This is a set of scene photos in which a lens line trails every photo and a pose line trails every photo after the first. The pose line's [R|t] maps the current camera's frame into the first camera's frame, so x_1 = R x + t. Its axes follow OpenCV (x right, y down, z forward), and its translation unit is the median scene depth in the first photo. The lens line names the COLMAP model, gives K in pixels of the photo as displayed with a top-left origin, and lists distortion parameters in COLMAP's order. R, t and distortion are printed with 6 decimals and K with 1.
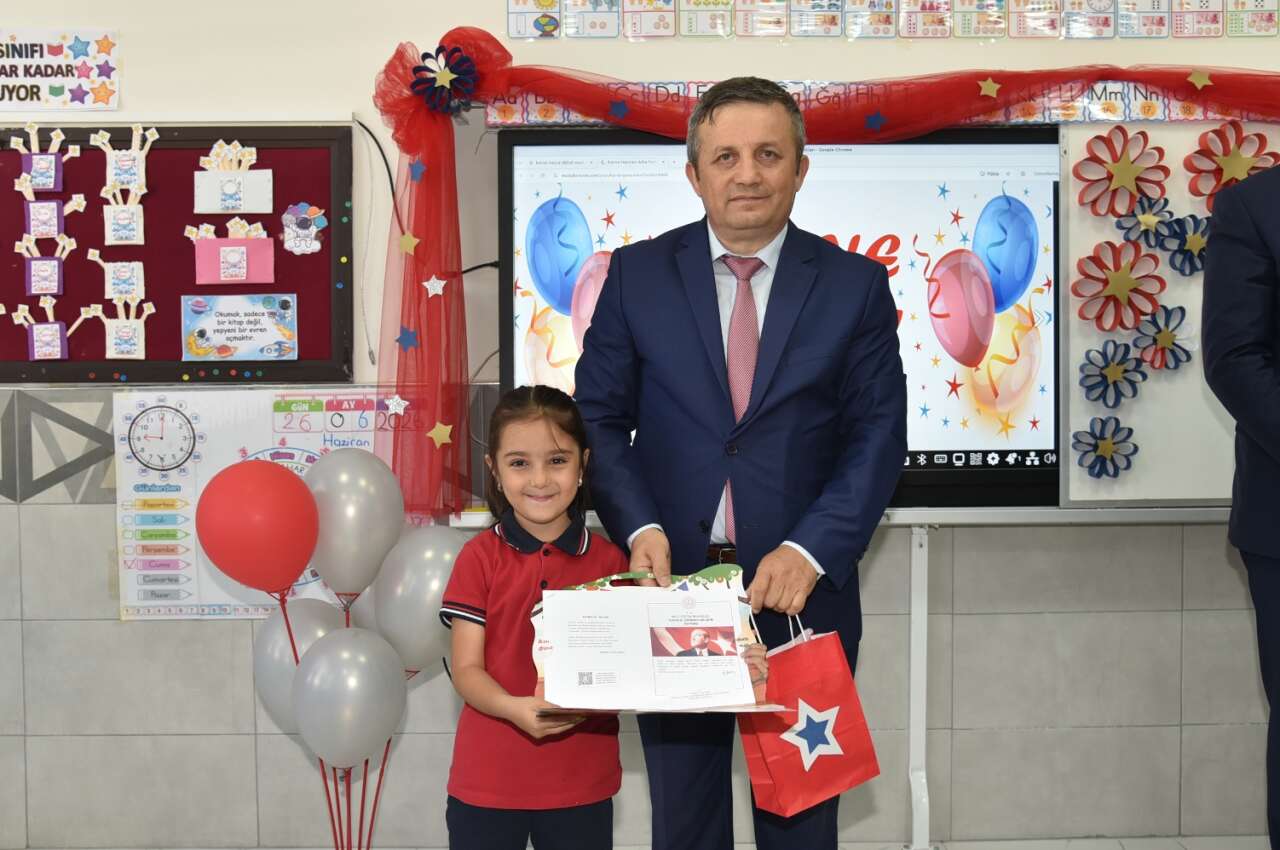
lens RADIAL K [[1201.4, 0, 653.4], [0, 1201.4, 440.7], [0, 0, 1]] dist [-0.031899, 0.000000]
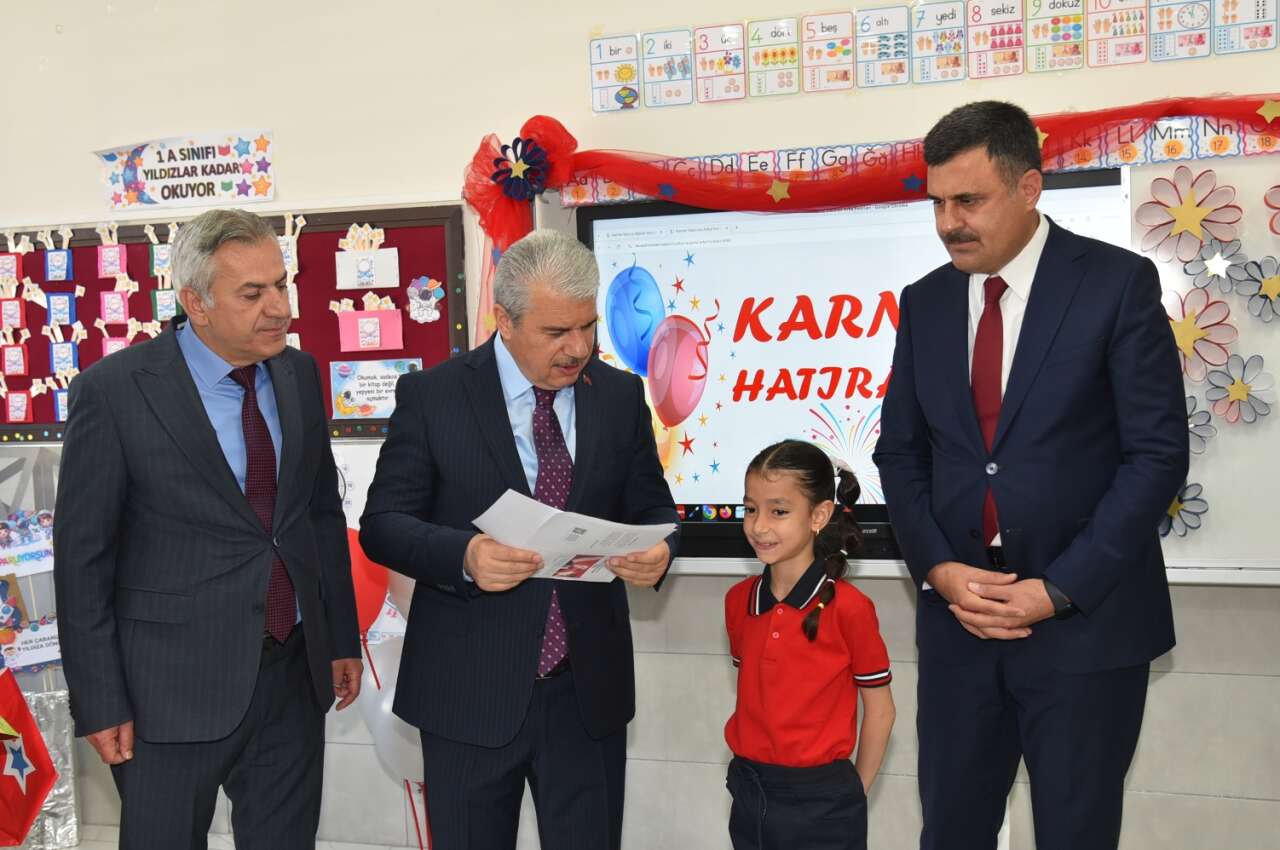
lens RADIAL K [[1511.4, 0, 636.2], [0, 1511.4, 431.7], [0, 0, 1]] dist [0.058181, 0.000000]
pose [[0.944941, -0.008365, -0.327134, 0.361966], [0.021962, 0.999040, 0.037893, -0.105630], [0.326504, -0.042991, 0.944218, -0.279396]]
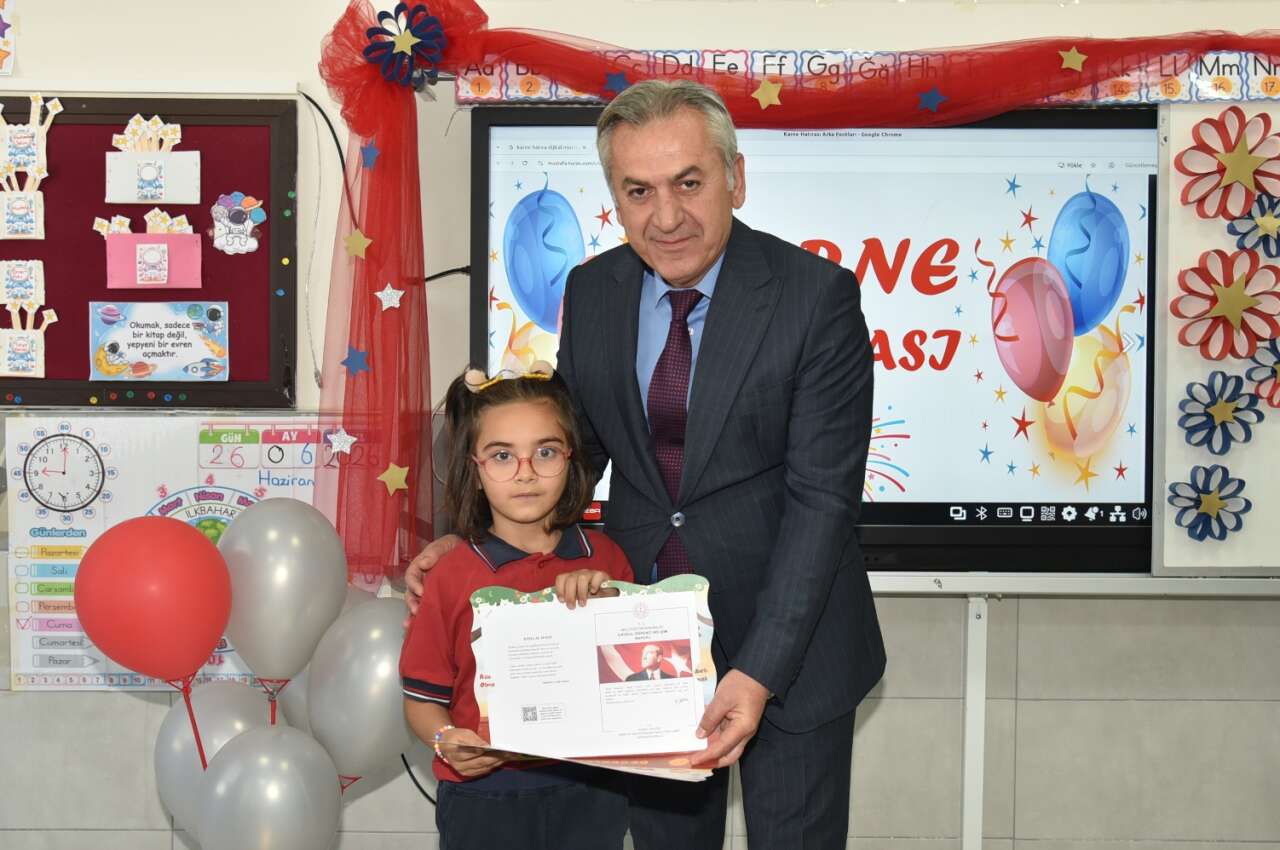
lens RADIAL K [[1321.3, 0, 647.3], [0, 1321.3, 445.8], [0, 0, 1]] dist [0.001456, 0.000000]
pose [[0.999731, 0.013473, -0.018871, 0.011452], [-0.013438, 0.999908, 0.002020, -0.029138], [0.018897, -0.001765, 0.999820, 0.091255]]
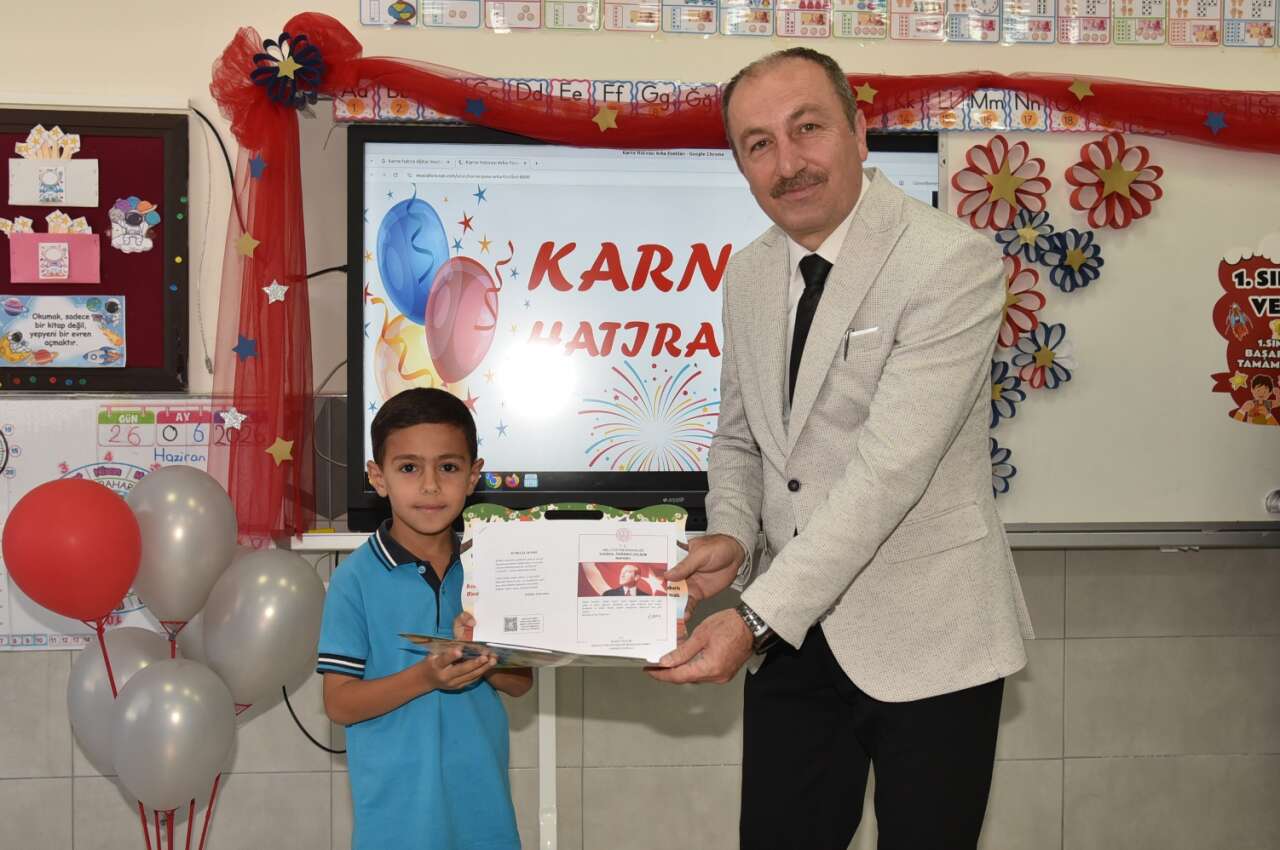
lens RADIAL K [[1321.3, 0, 647.2], [0, 1321.3, 442.2], [0, 0, 1]] dist [0.001456, 0.000000]
pose [[0.997309, 0.008197, 0.072847, 0.029706], [-0.007779, 0.999952, -0.006011, -0.007234], [-0.072893, 0.005428, 0.997325, -0.042028]]
